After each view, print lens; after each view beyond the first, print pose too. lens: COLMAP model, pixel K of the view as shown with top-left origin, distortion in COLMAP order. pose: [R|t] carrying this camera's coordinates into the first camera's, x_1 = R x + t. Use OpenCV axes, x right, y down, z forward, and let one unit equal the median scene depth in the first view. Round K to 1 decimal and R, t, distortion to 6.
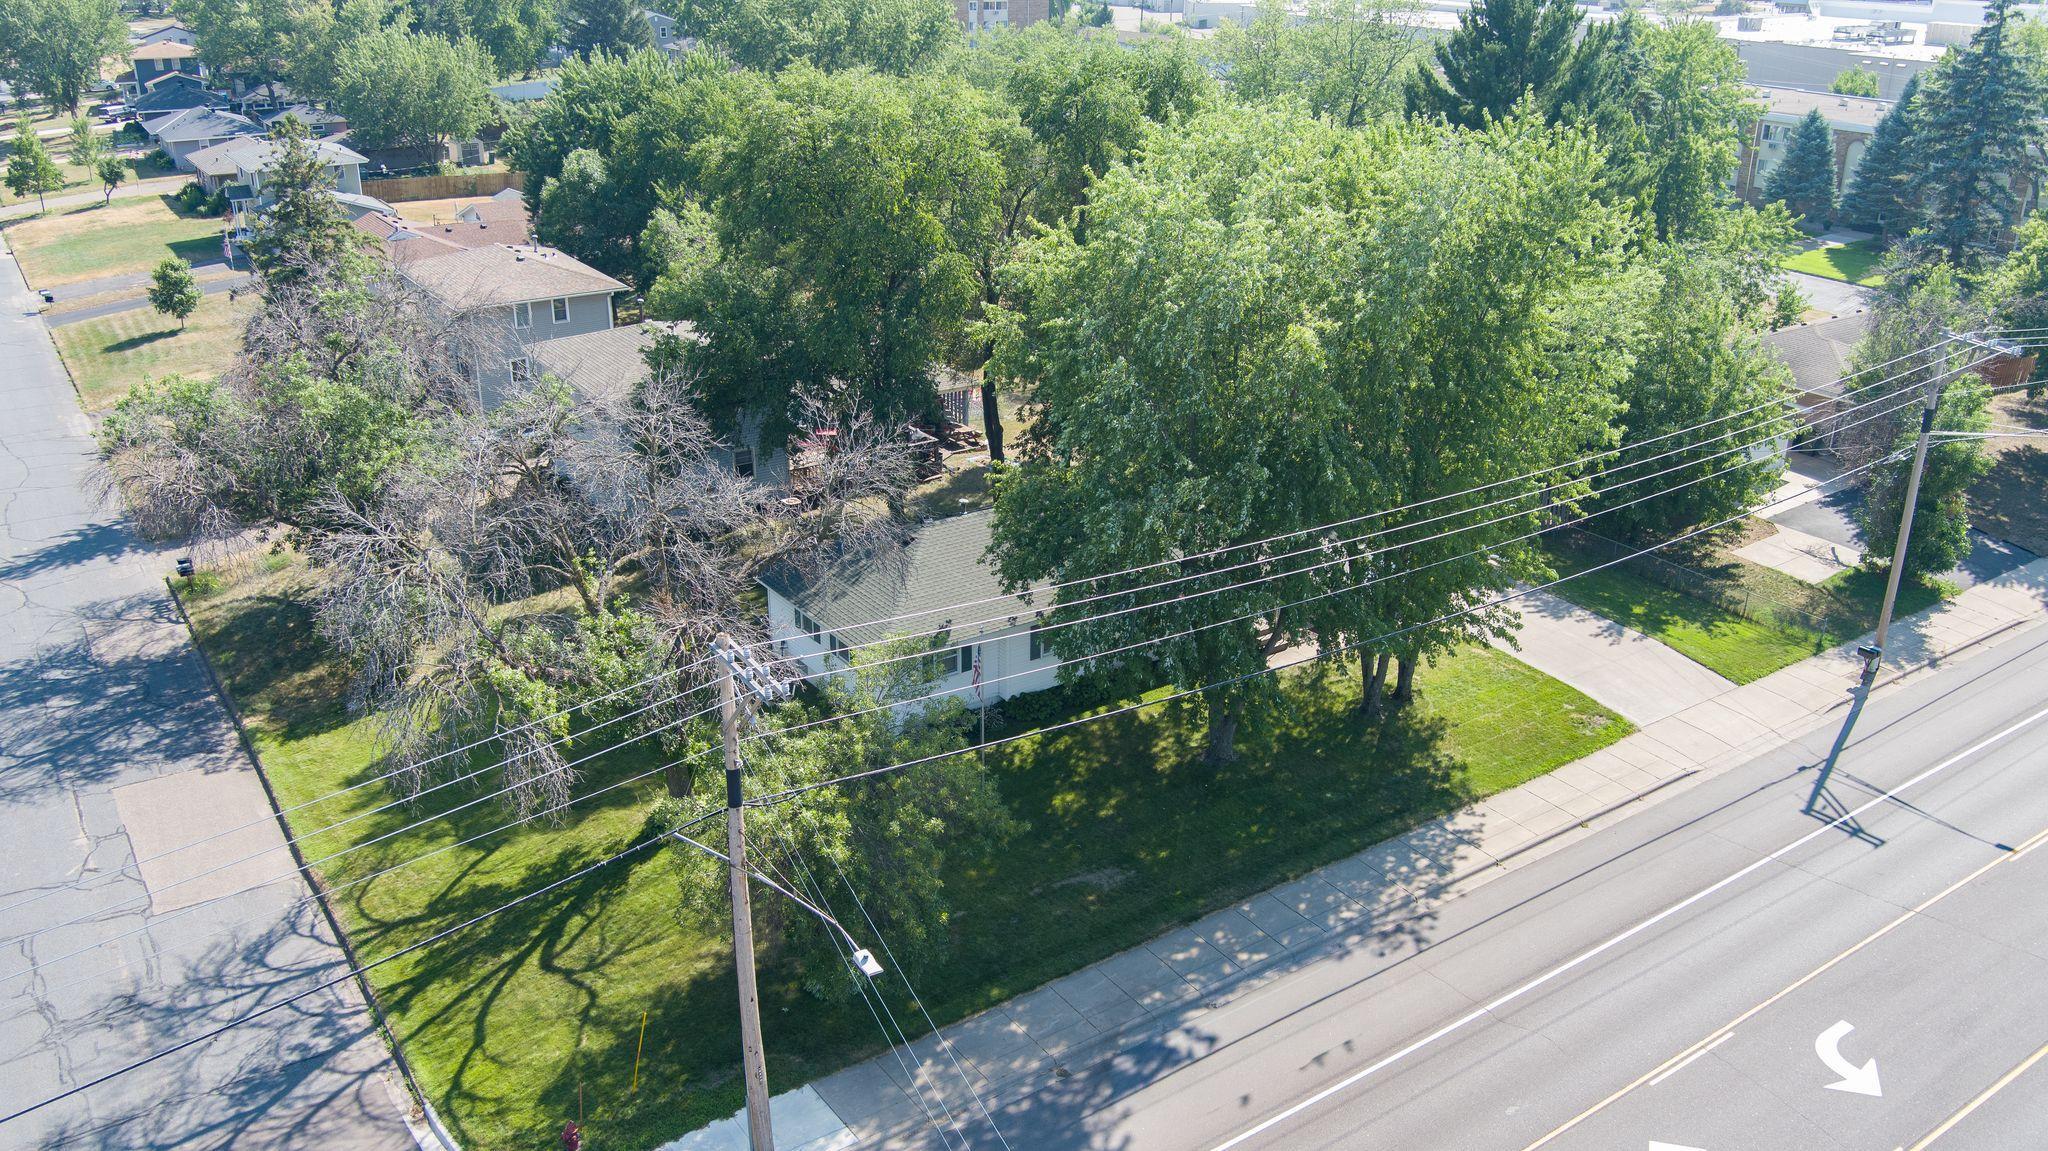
lens RADIAL K [[1573.9, 0, 1024.0], [0, 1573.9, 575.5], [0, 0, 1]] dist [-0.007293, 0.002438]
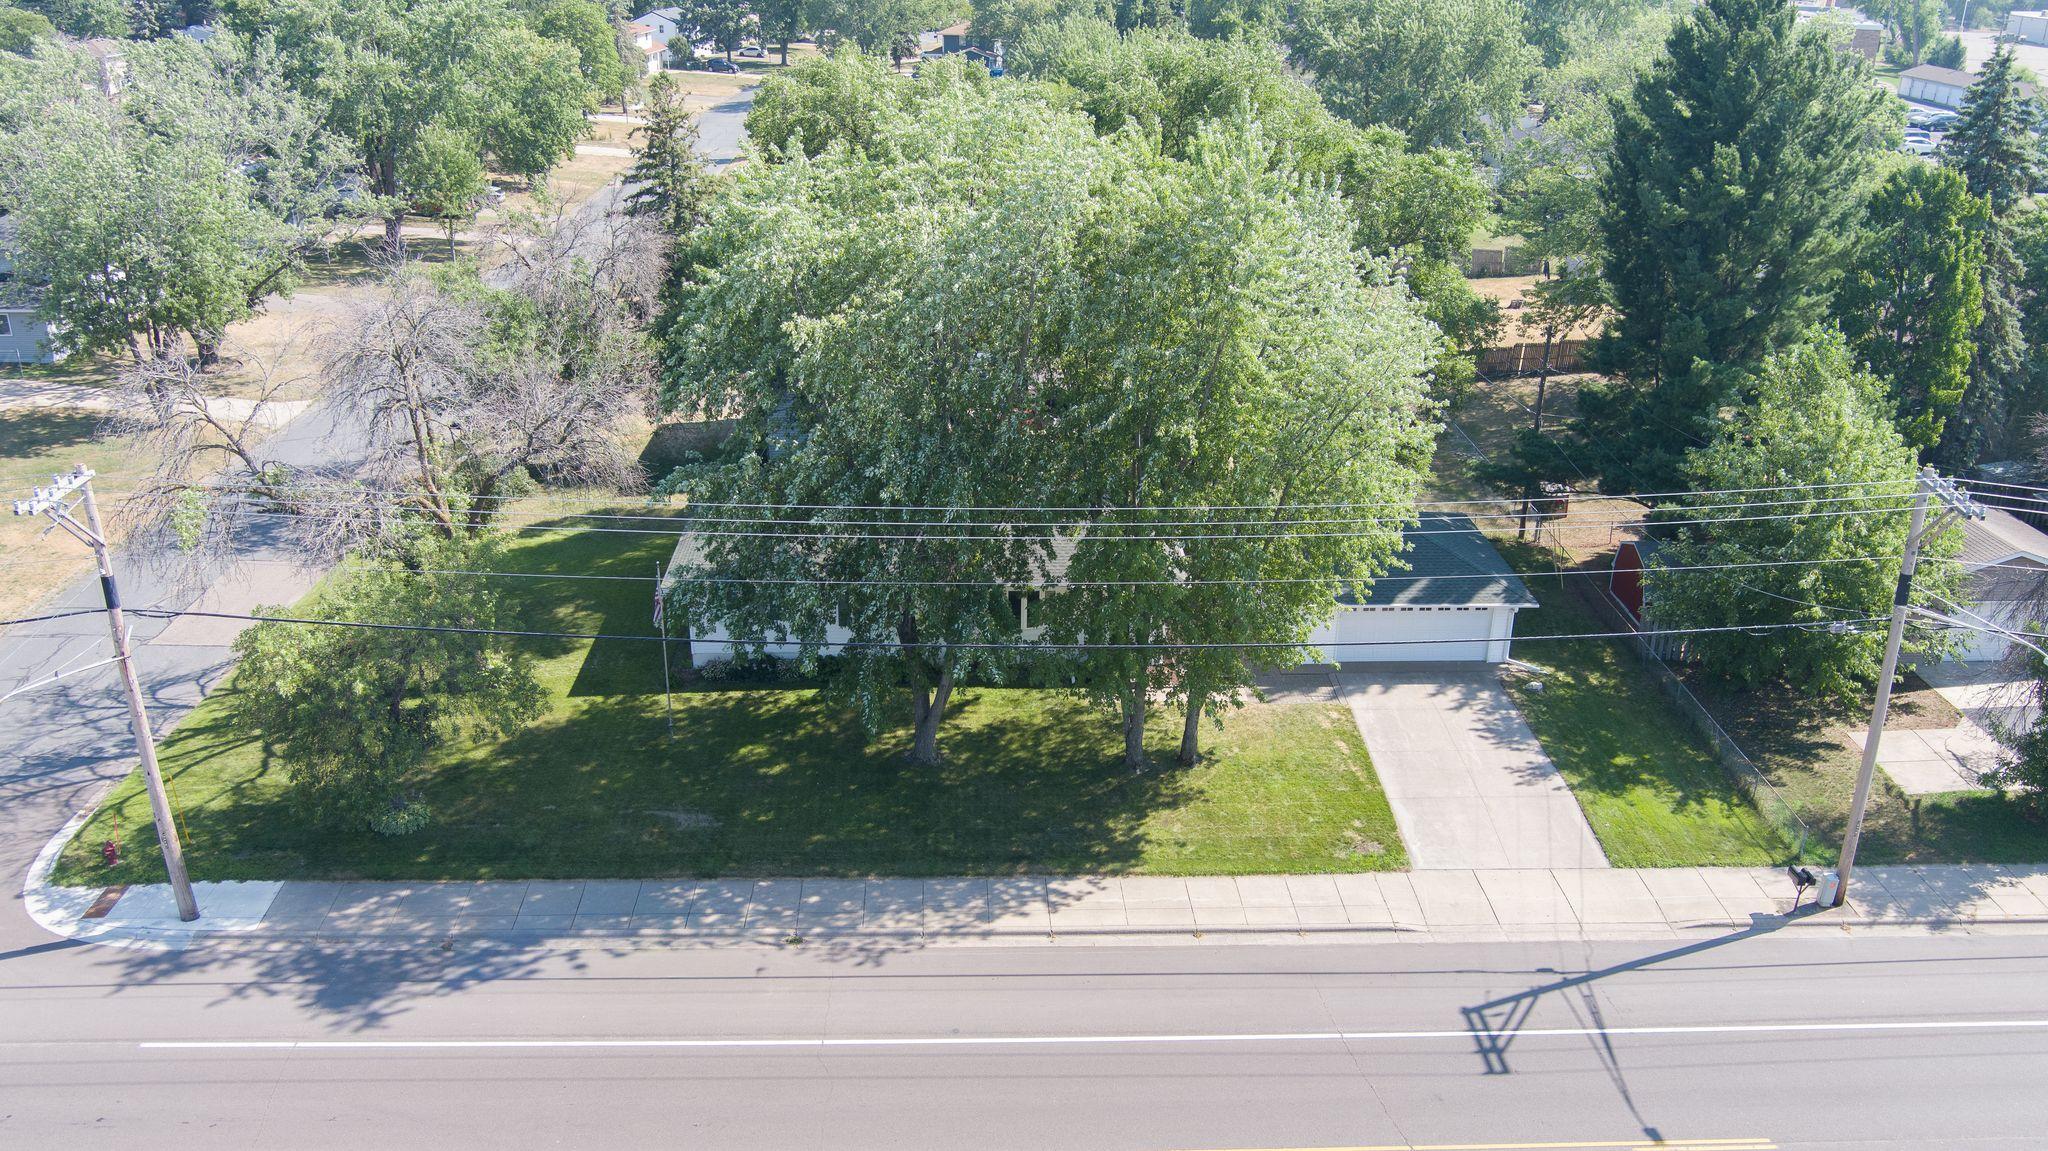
lens RADIAL K [[1573.9, 0, 1024.0], [0, 1573.9, 575.5], [0, 0, 1]] dist [-0.007293, 0.002438]
pose [[0.848973, 0.212460, -0.483844, 0.625280], [-0.211473, 0.975698, 0.057377, -0.065039], [0.484276, 0.053608, 0.873271, 0.160470]]
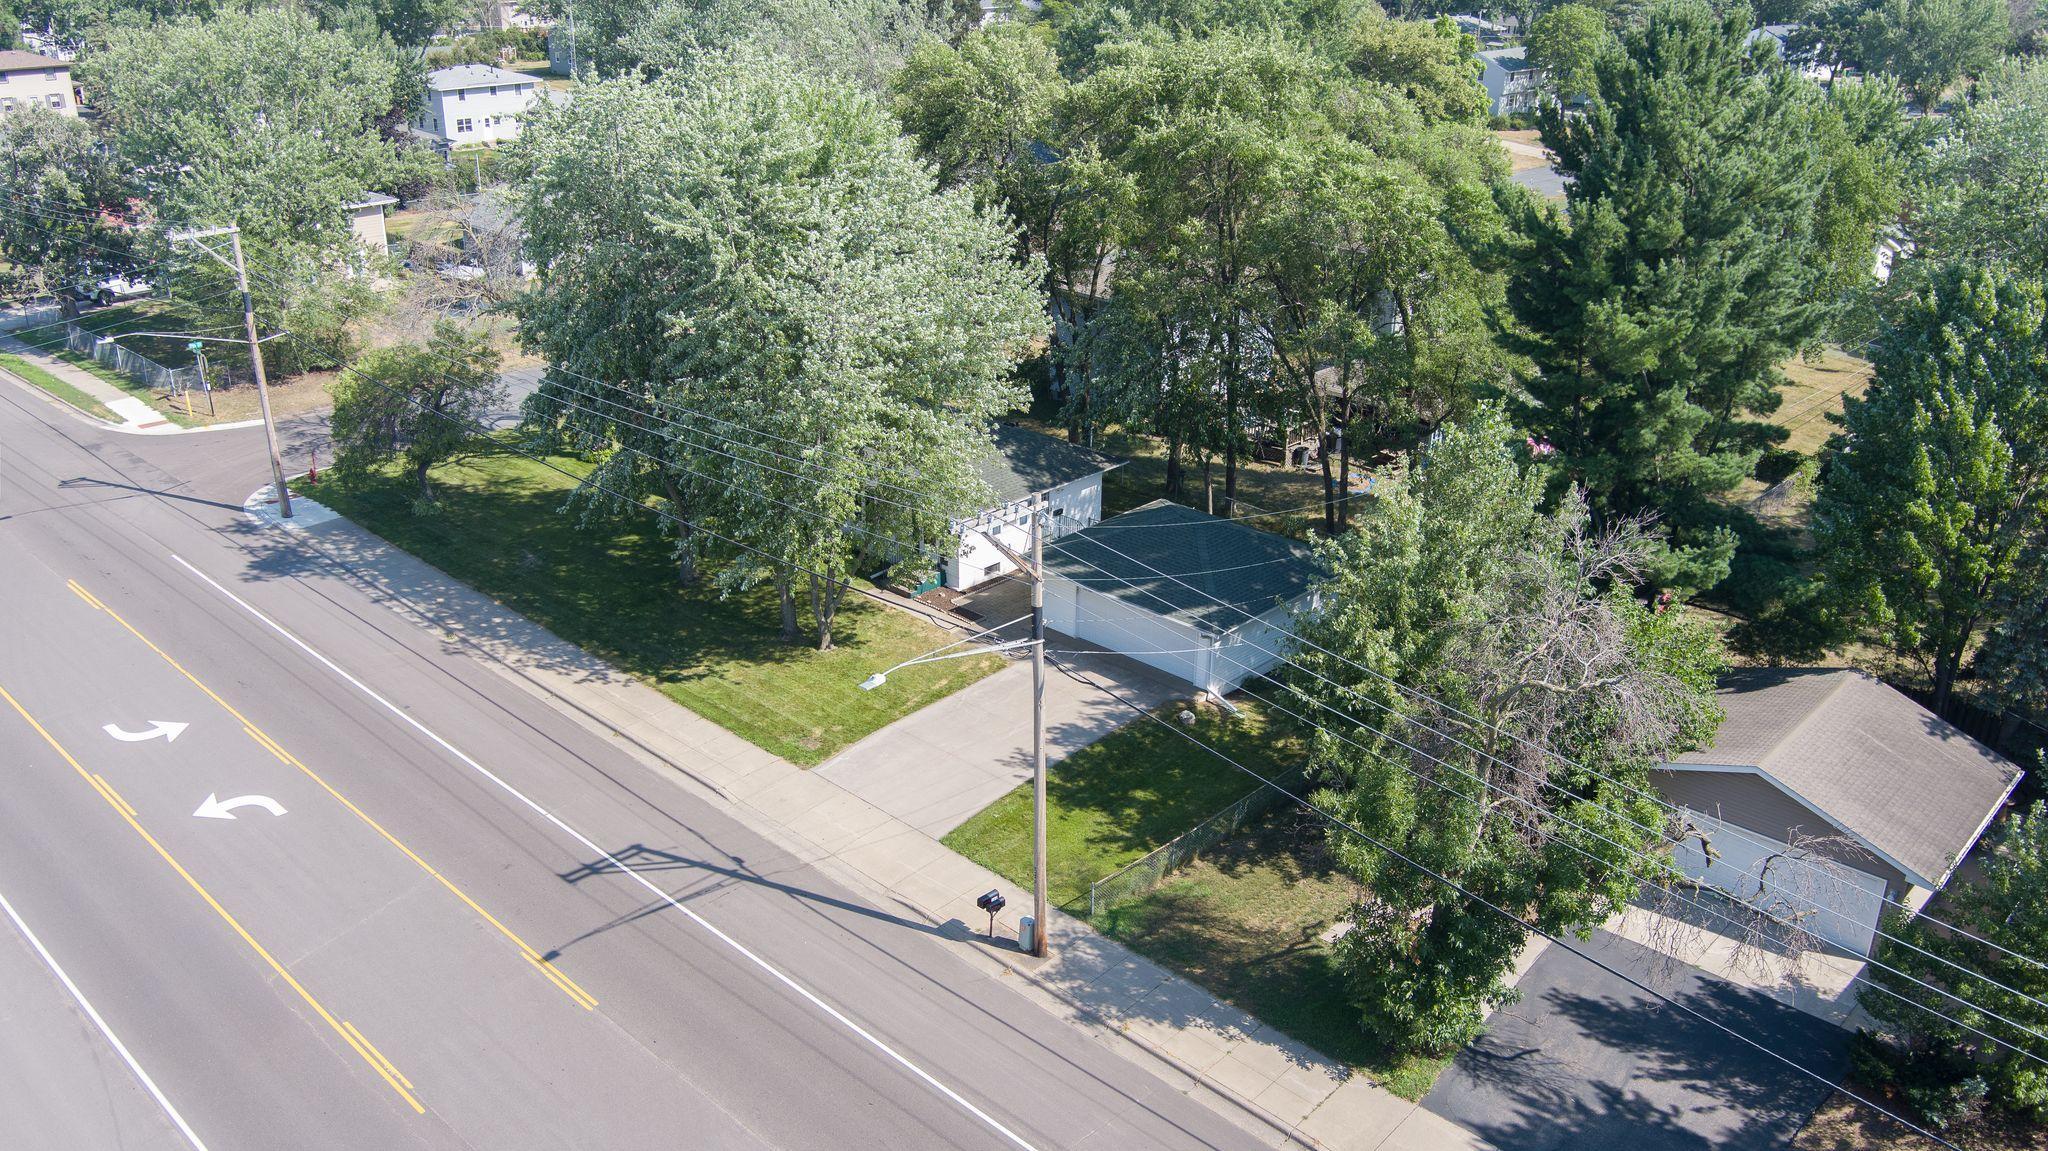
lens RADIAL K [[1573.9, 0, 1024.0], [0, 1573.9, 575.5], [0, 0, 1]] dist [-0.007293, 0.002438]
pose [[0.209319, 0.379065, -0.901385, 1.281512], [-0.375791, 0.882201, 0.283731, -0.332315], [0.902755, 0.279342, 0.327111, 0.825540]]
